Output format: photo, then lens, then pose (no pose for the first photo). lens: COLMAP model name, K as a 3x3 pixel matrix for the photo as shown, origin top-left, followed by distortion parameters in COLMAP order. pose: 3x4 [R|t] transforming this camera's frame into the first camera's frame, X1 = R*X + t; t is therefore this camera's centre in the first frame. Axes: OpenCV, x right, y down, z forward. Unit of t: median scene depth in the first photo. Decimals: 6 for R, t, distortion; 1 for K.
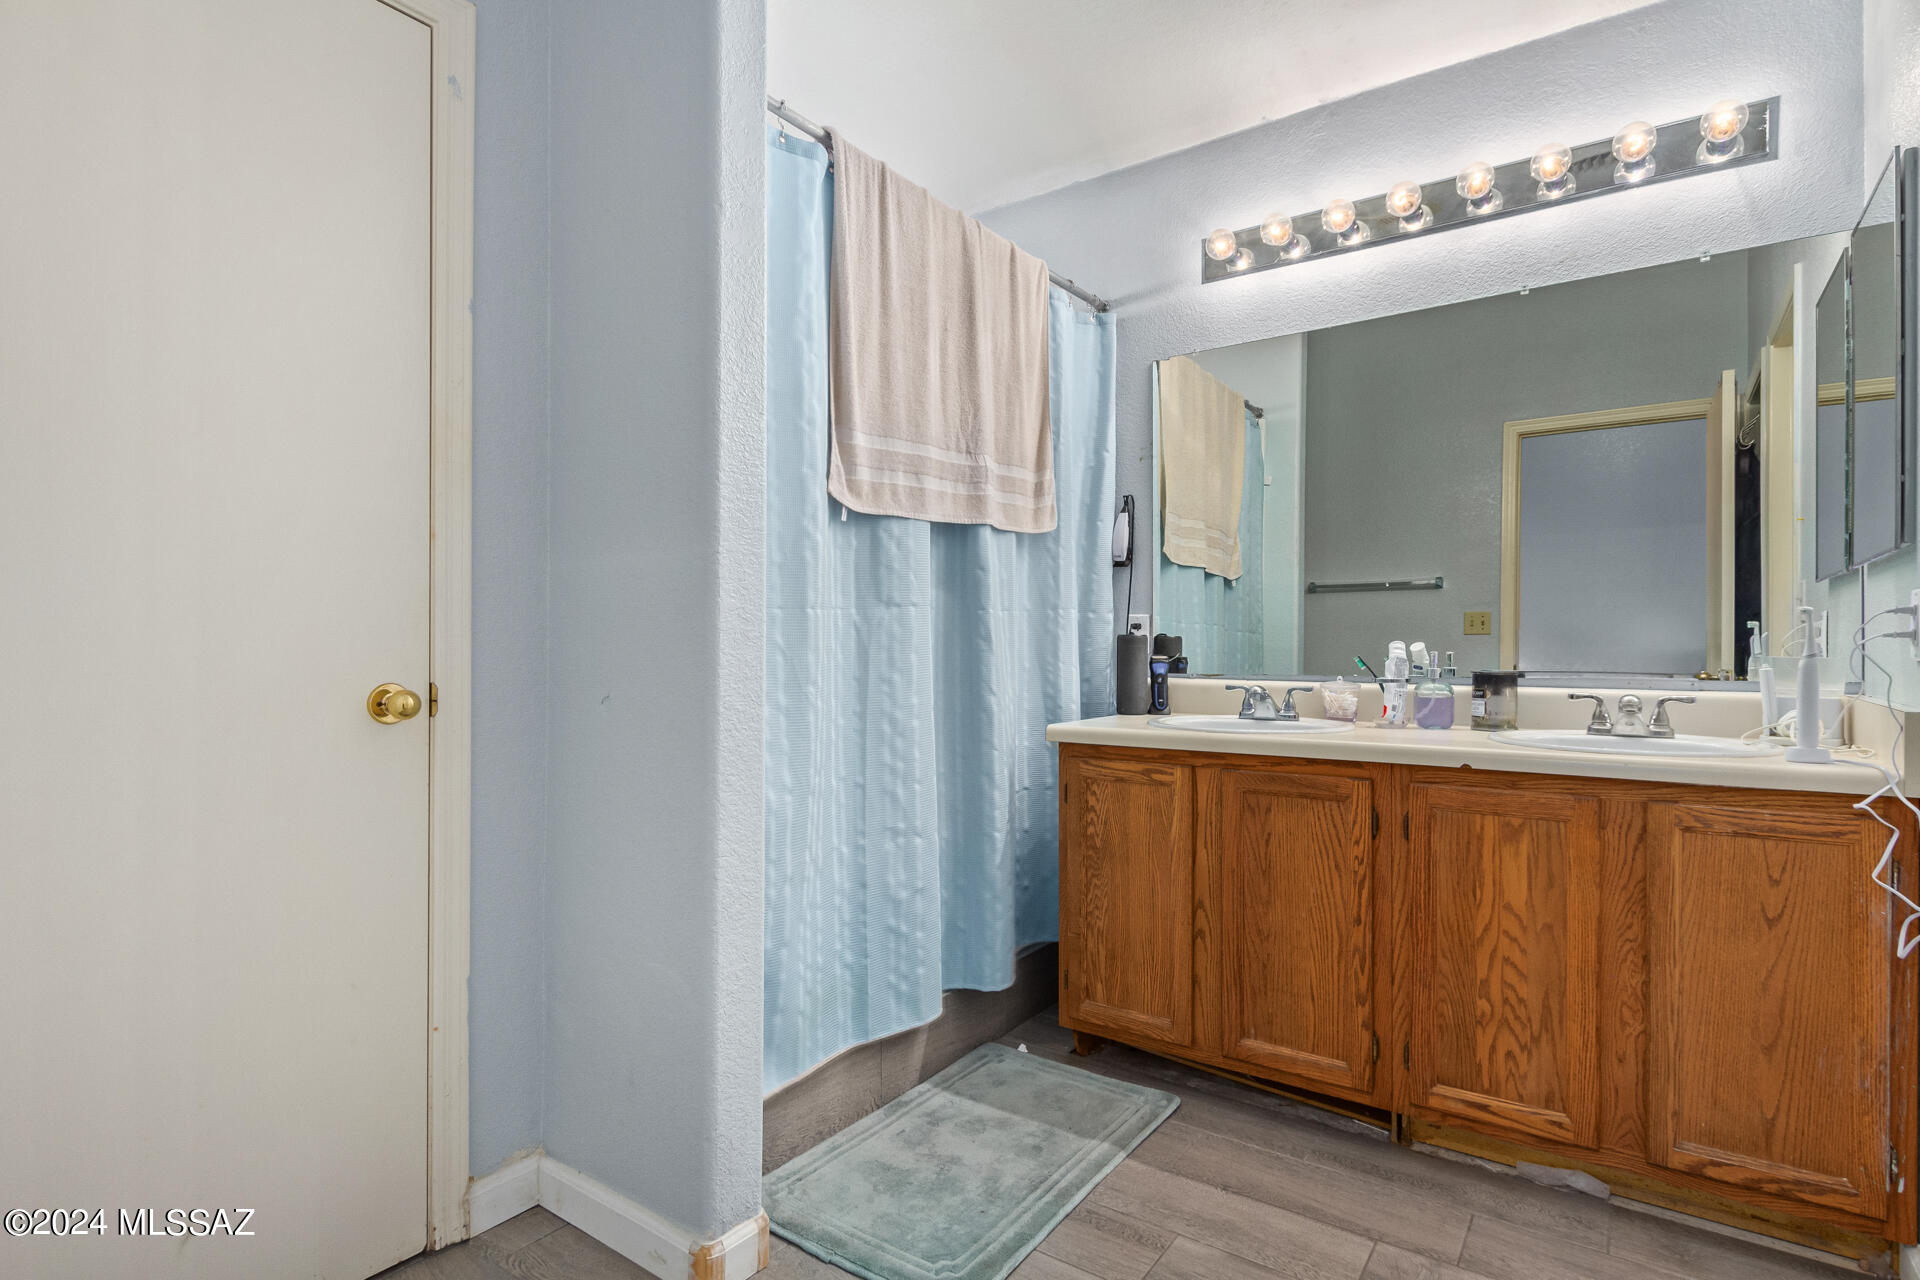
lens RADIAL K [[967.0, 0, 960.0], [0, 967.0, 640.0], [0, 0, 1]] dist [-0.001620, -0.000012]
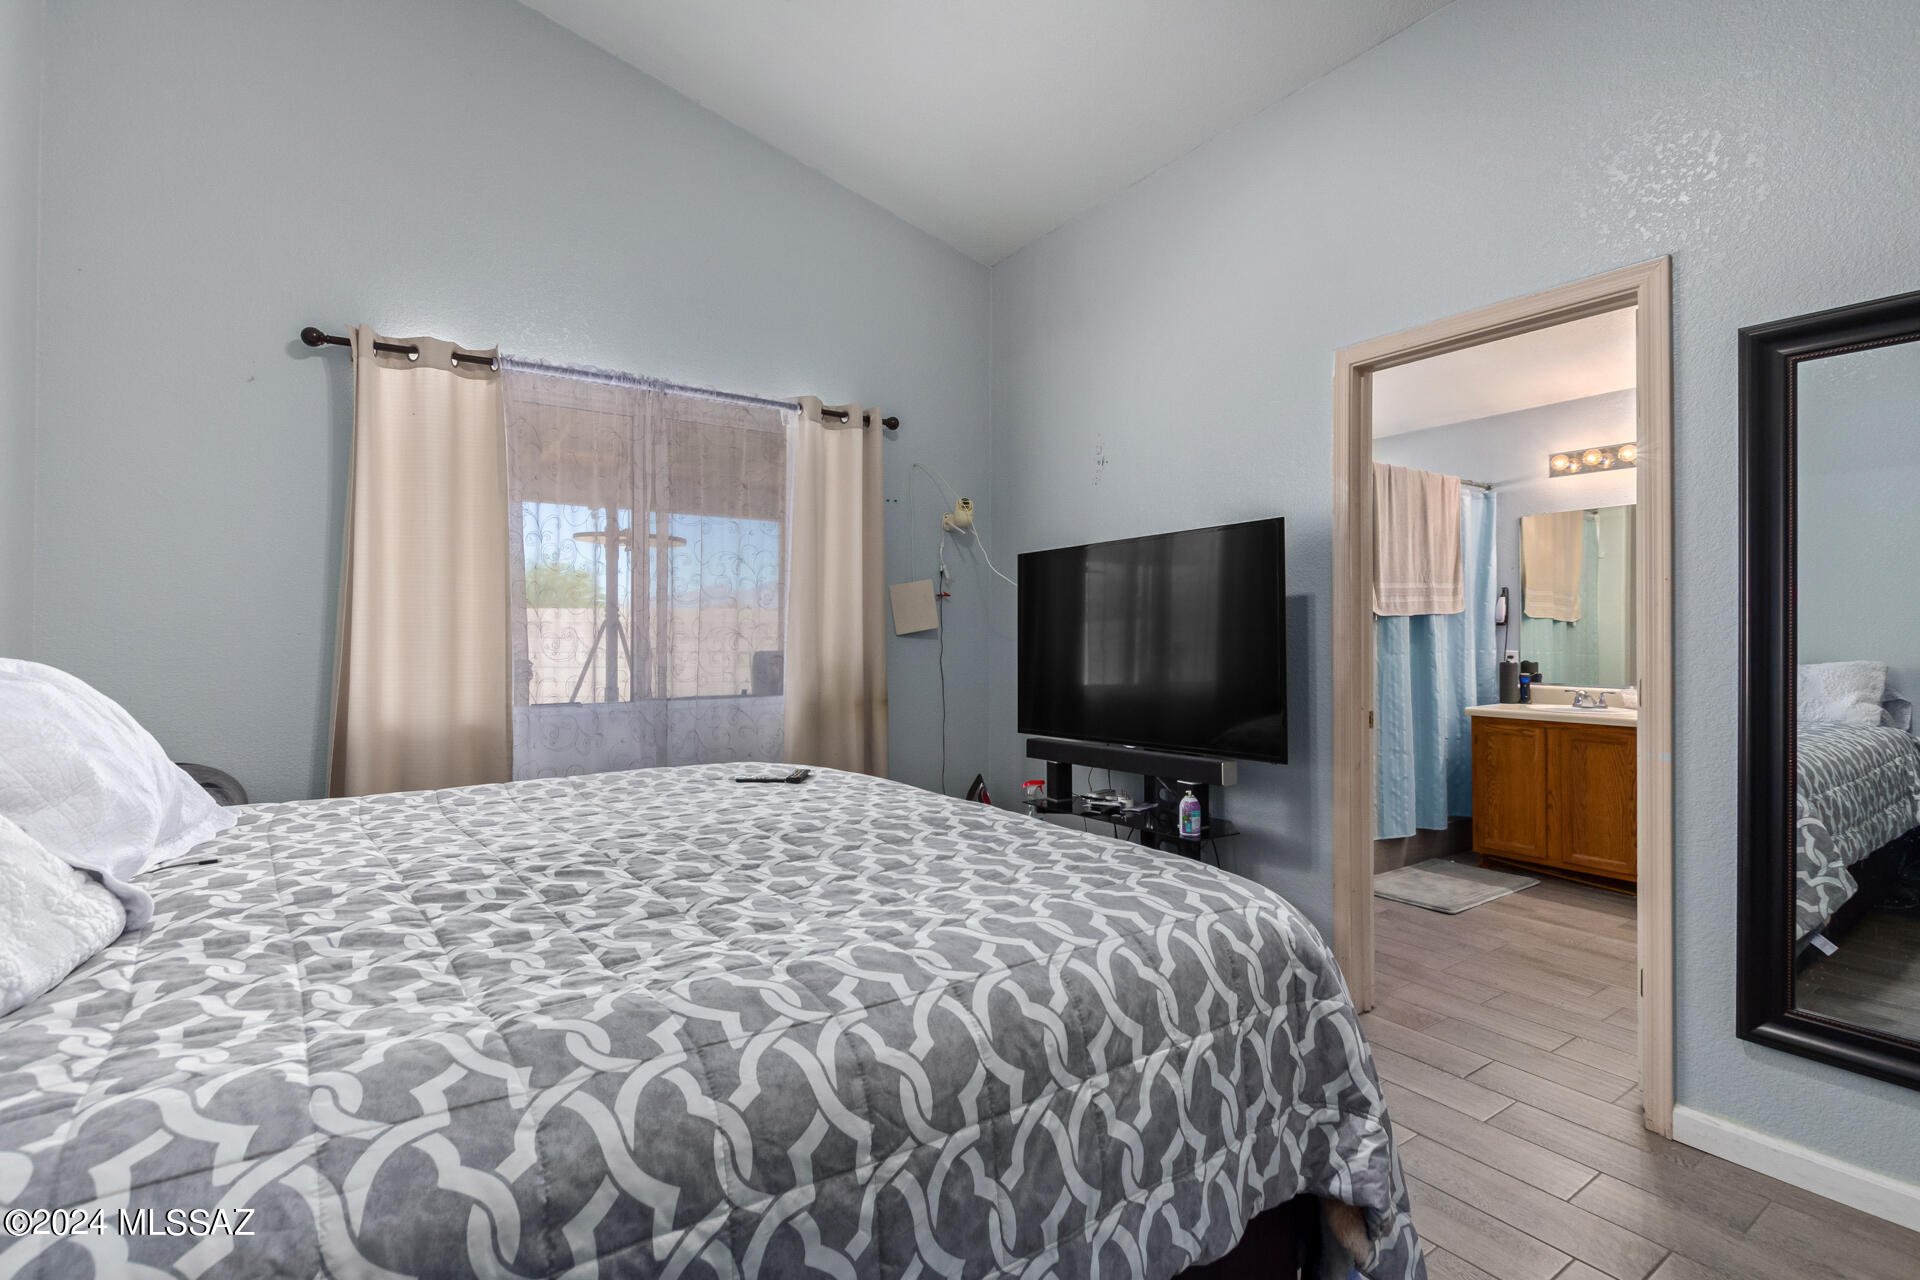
lens RADIAL K [[898.3, 0, 954.2], [0, 898.3, 611.8], [0, 0, 1]] dist [0.001302, -0.000404]
pose [[0.940014, -0.006541, -0.341073, -0.290147], [0.002094, 0.999908, -0.013406, -0.097259], [0.341130, 0.011887, 0.939941, -1.238857]]
